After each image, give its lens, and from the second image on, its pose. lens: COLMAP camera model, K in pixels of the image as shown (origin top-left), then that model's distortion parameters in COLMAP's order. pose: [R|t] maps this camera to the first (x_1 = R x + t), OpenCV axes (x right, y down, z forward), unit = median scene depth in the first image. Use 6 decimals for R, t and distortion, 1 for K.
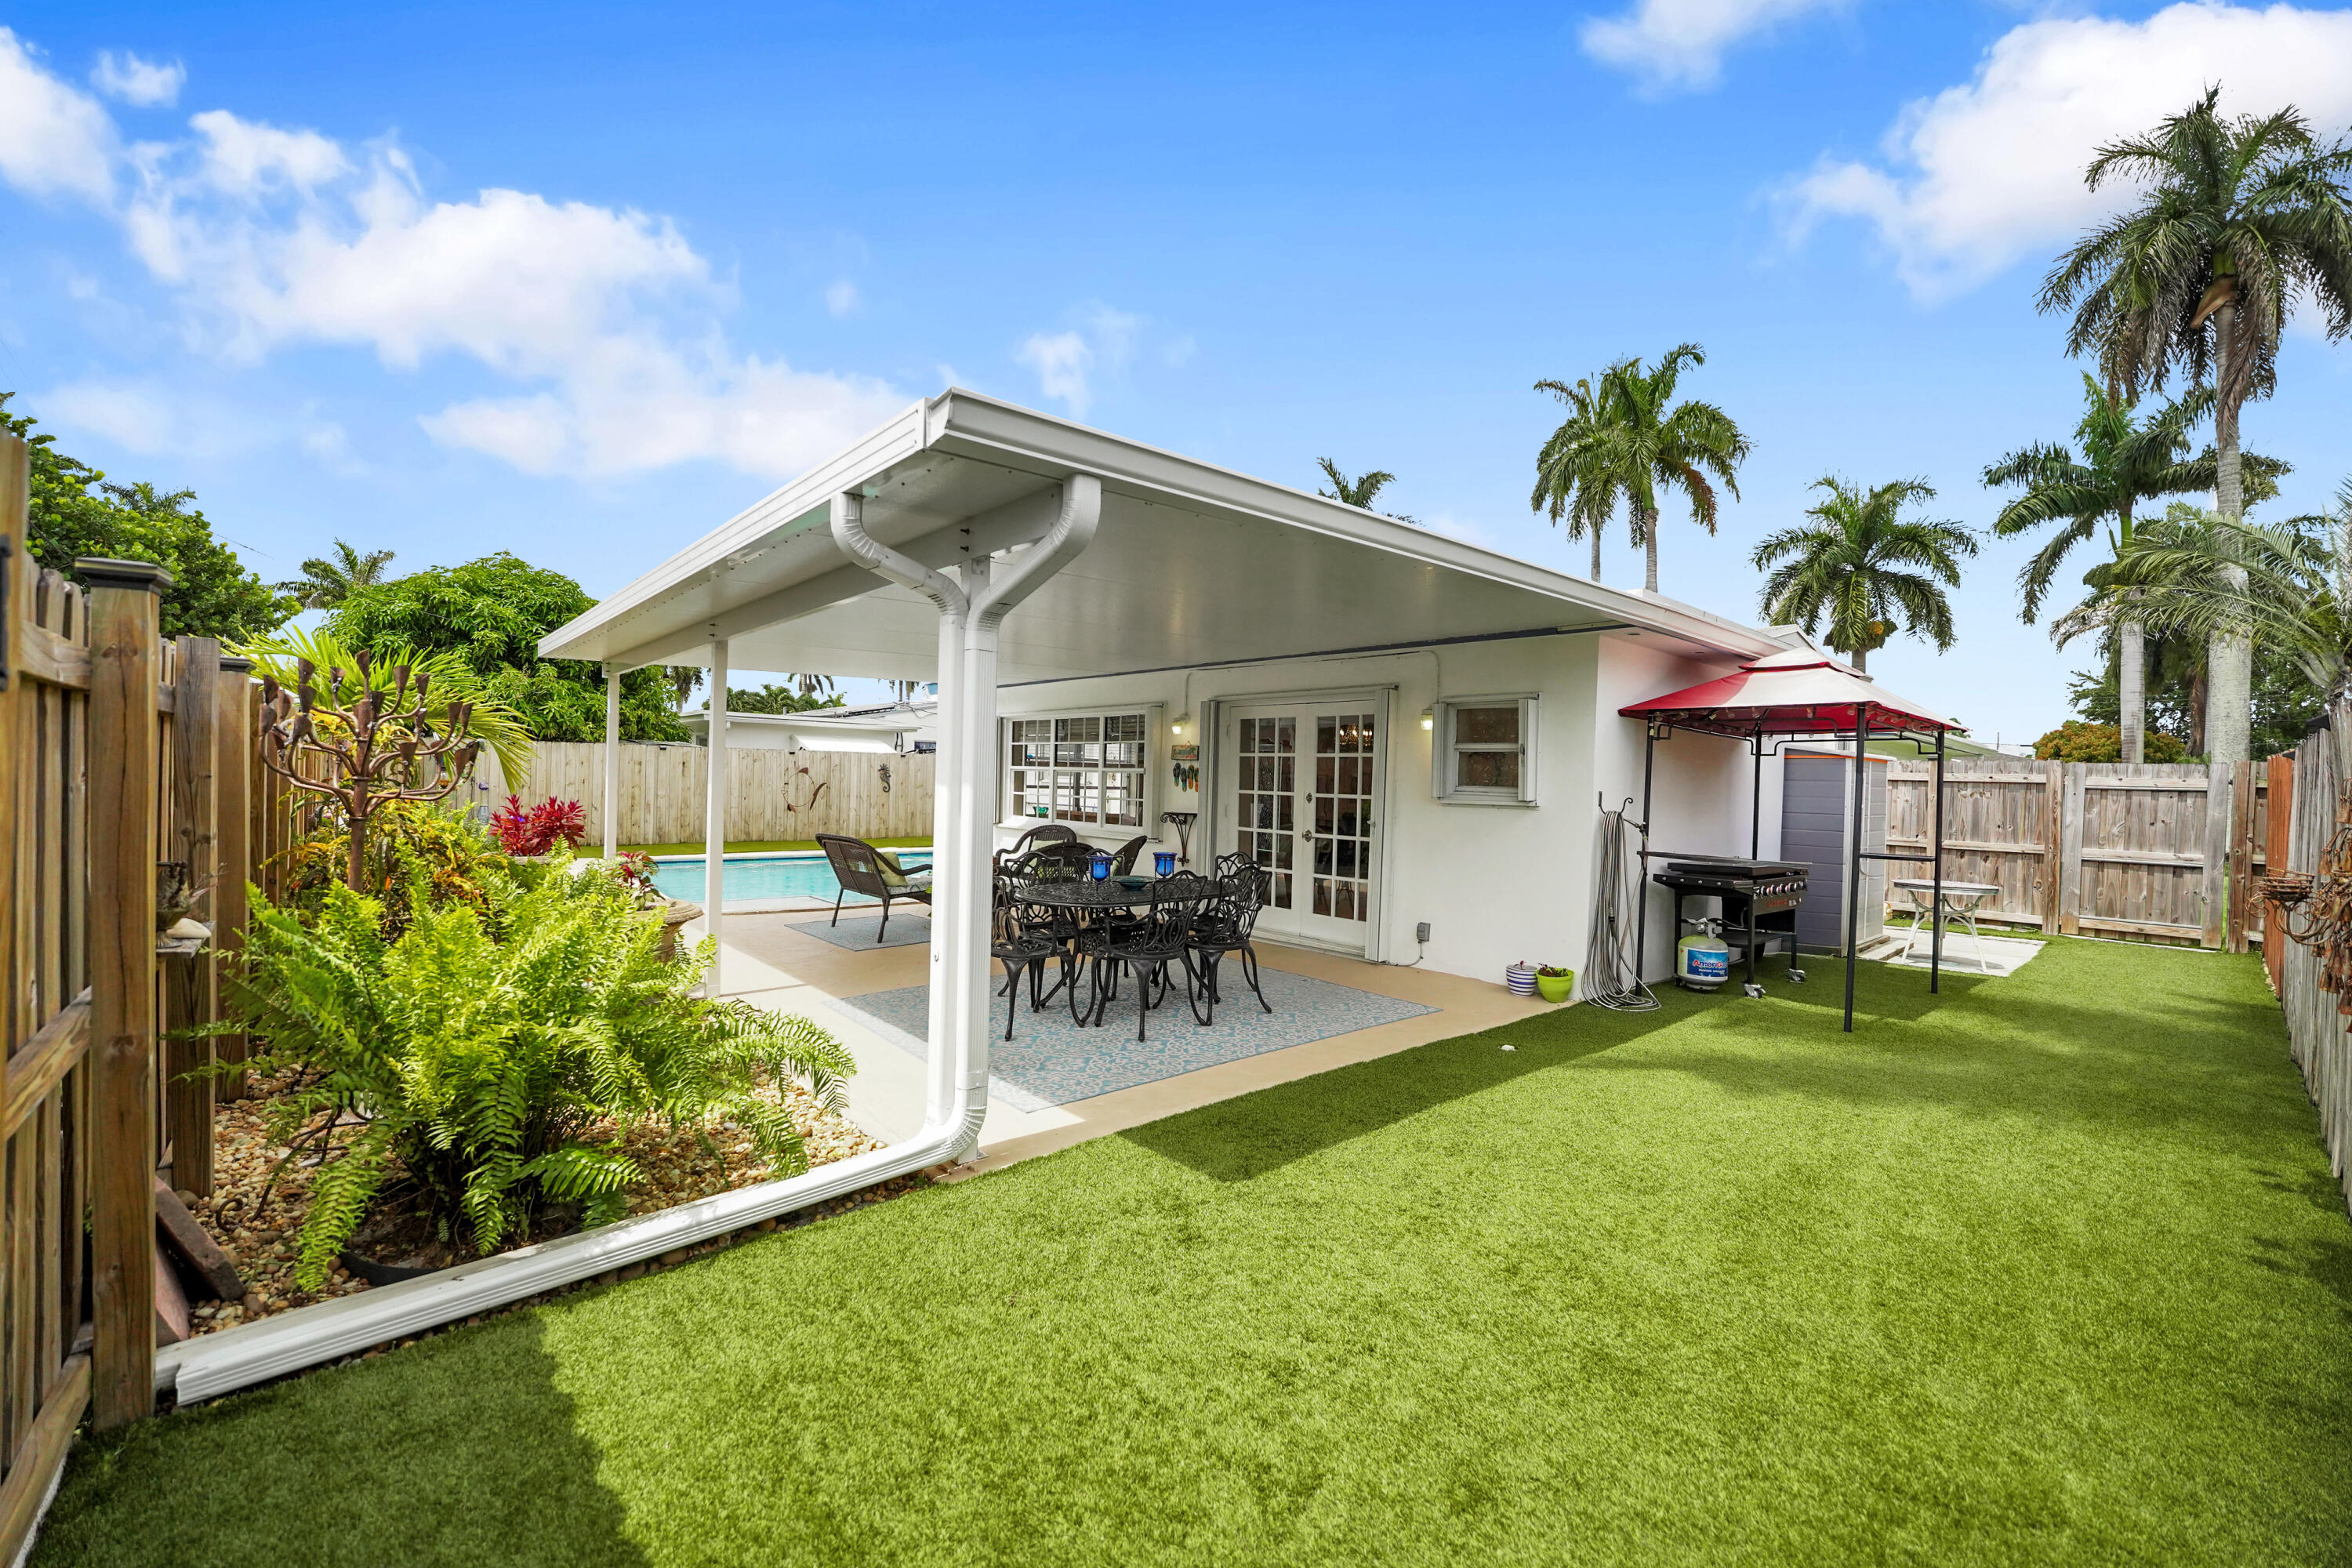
lens RADIAL K [[958.7, 0, 1174.1], [0, 958.7, 781.2], [0, 0, 1]] dist [-0.027851, 0.003003]
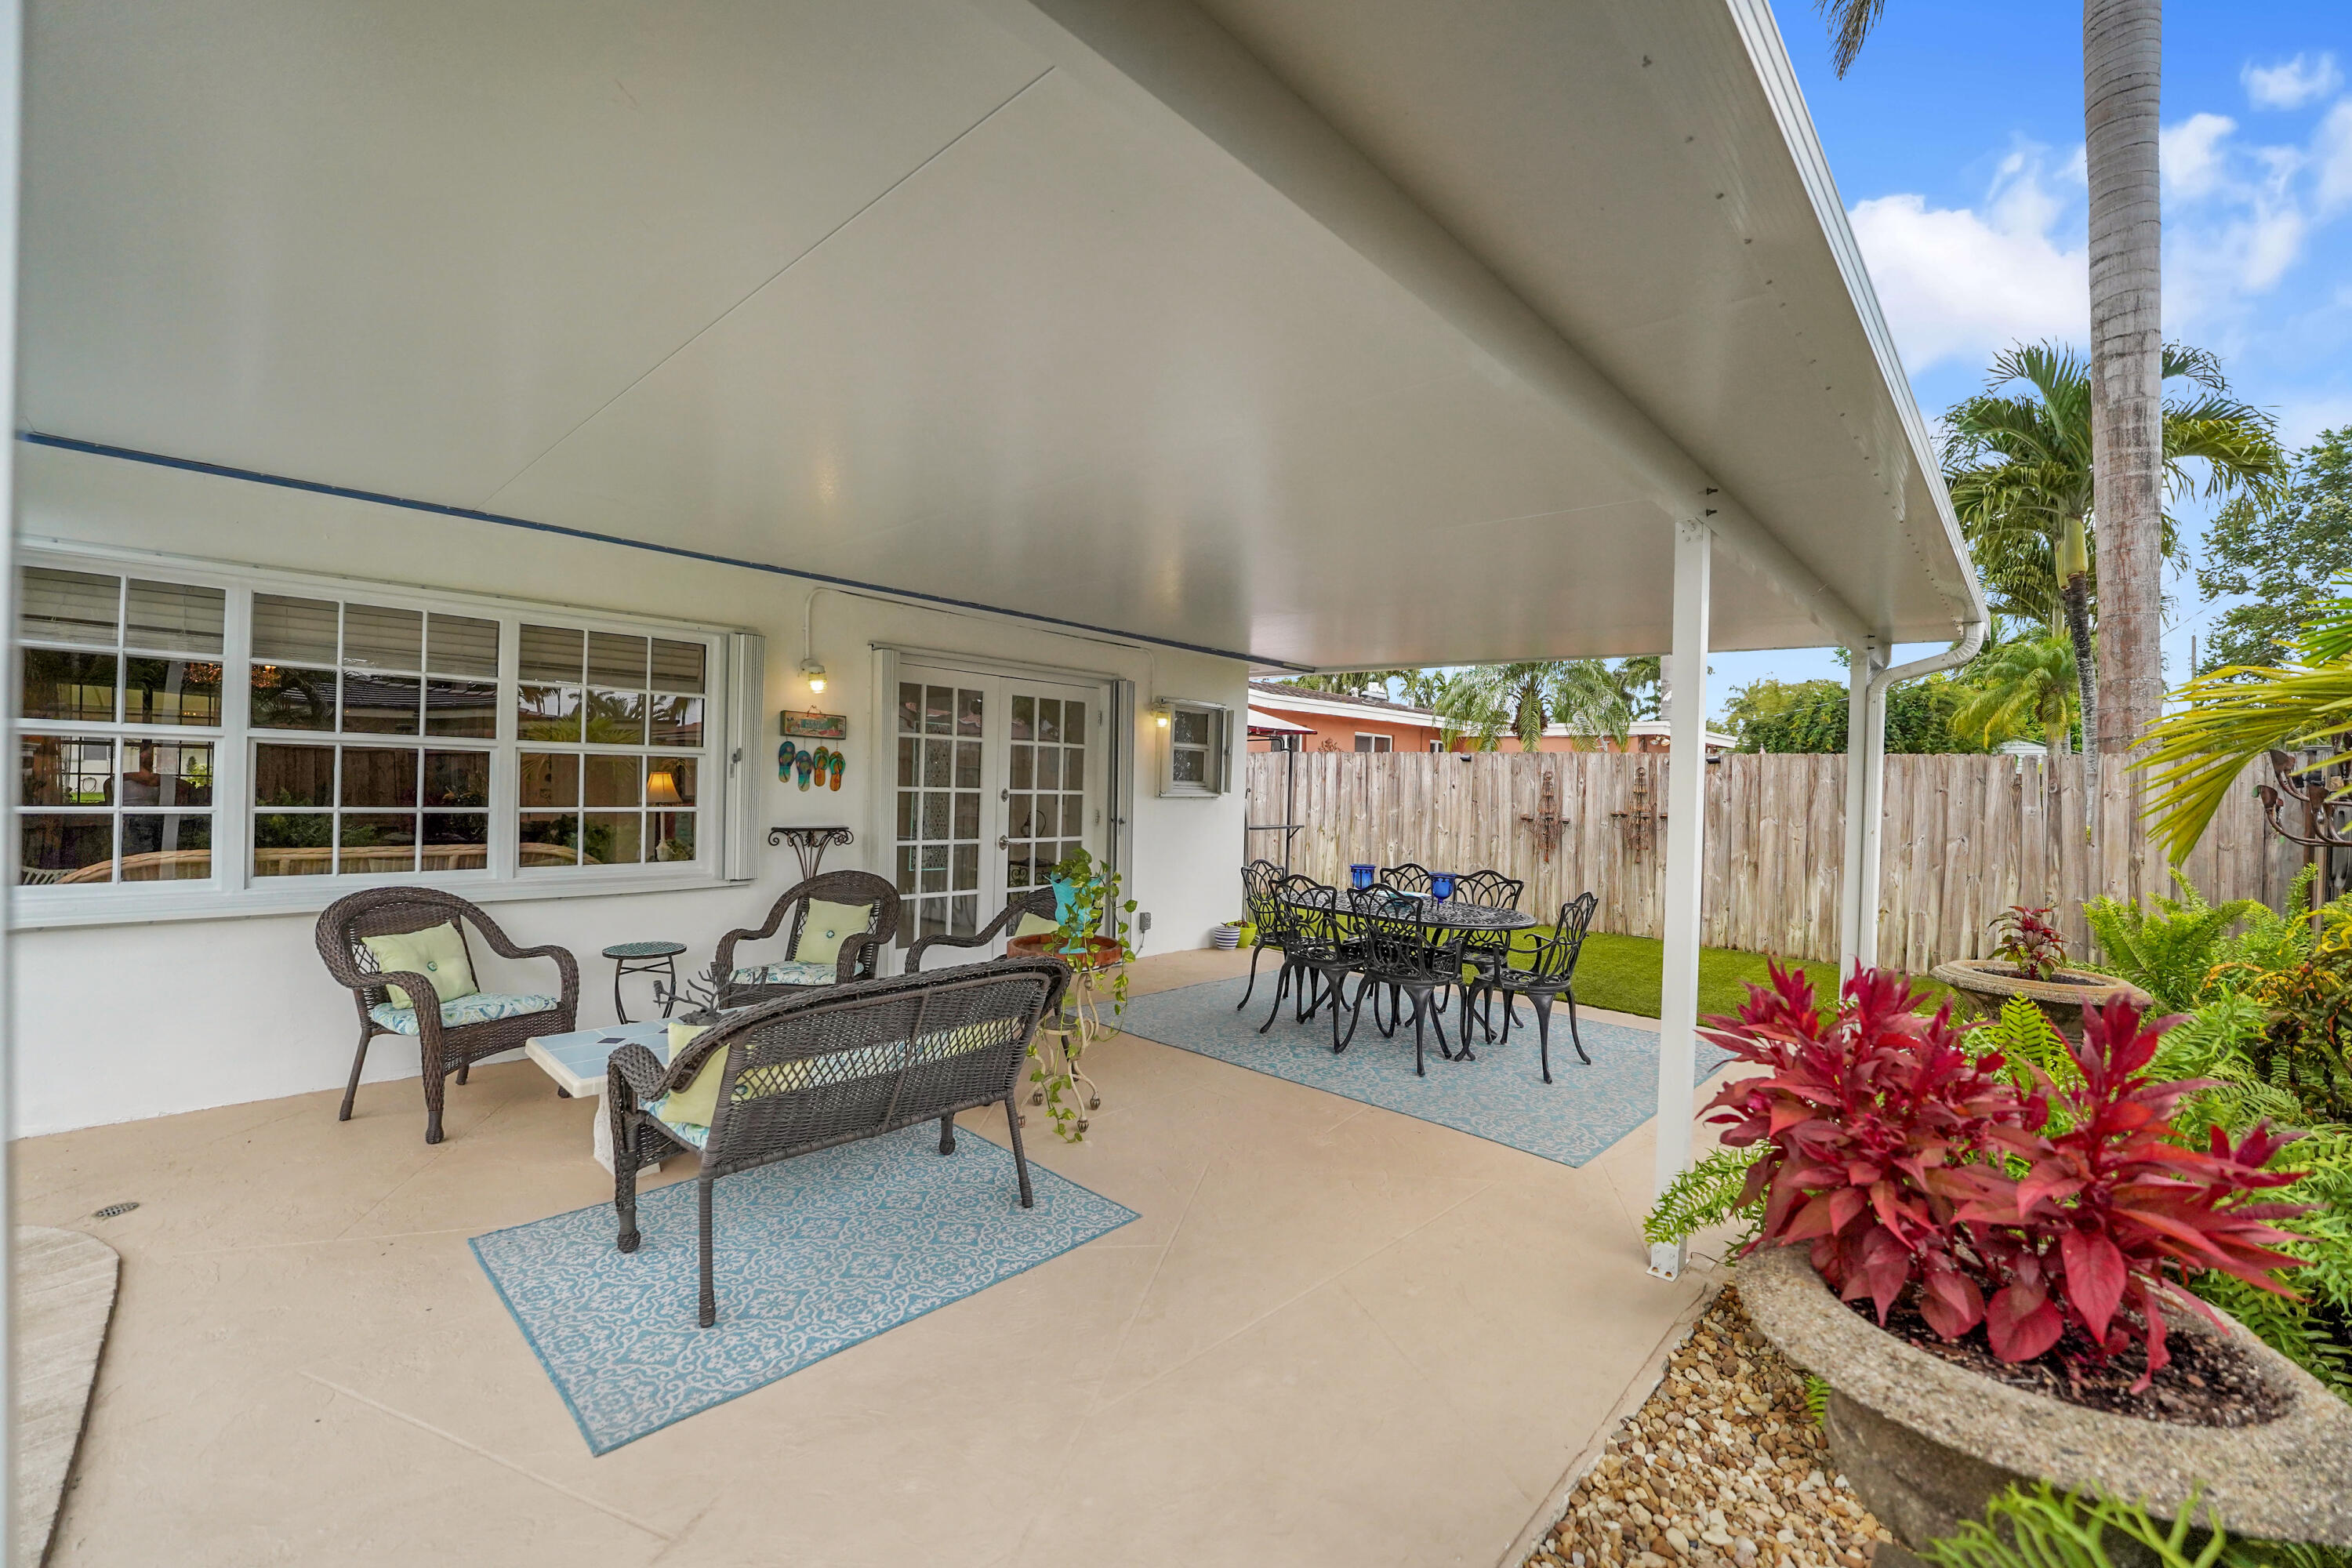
lens RADIAL K [[958.7, 0, 1168.6], [0, 958.7, 790.4], [0, 0, 1]] dist [-0.027851, 0.003003]
pose [[-0.093438, -0.037626, 0.994914, -0.577088], [-0.027059, 0.999012, 0.035240, -0.015839], [-0.995257, -0.023629, -0.094364, 0.809917]]
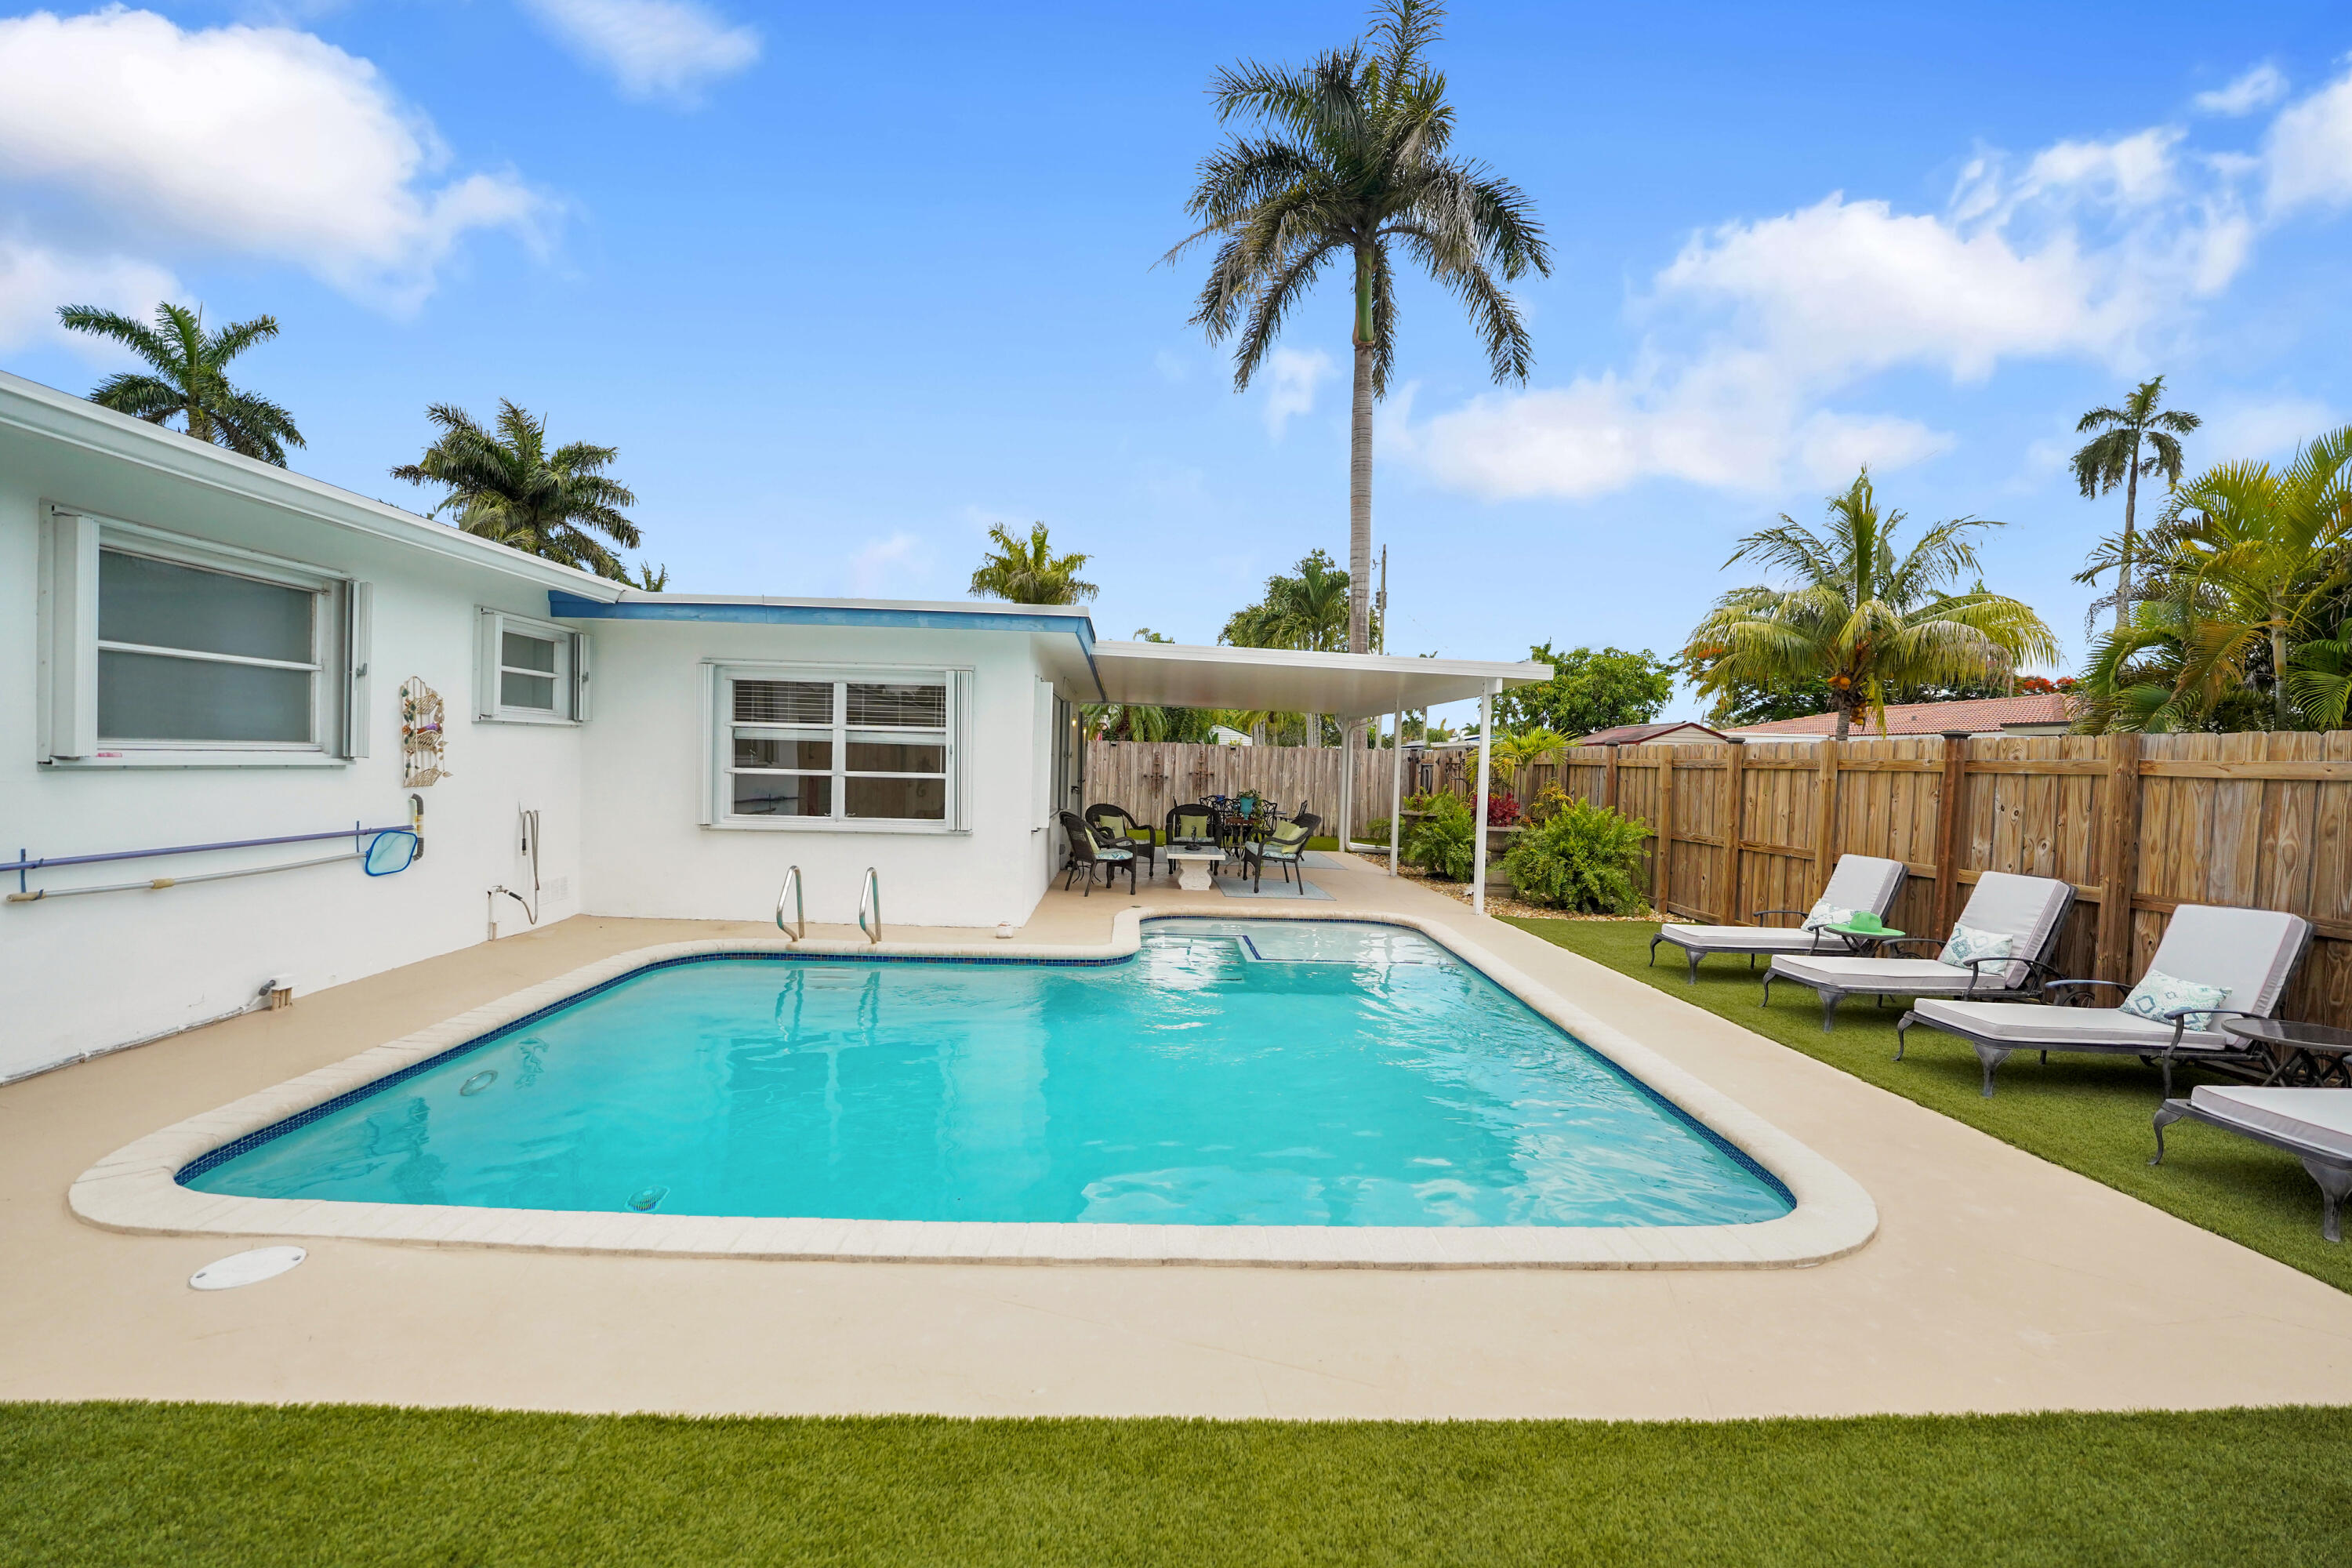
lens RADIAL K [[958.7, 0, 1173.9], [0, 958.7, 794.4], [0, 0, 1]] dist [-0.027851, 0.003003]
pose [[-0.779205, -0.069585, 0.622895, -0.895633], [-0.046780, 0.997503, 0.052916, -0.030669], [-0.625021, 0.012093, -0.780514, 1.869391]]
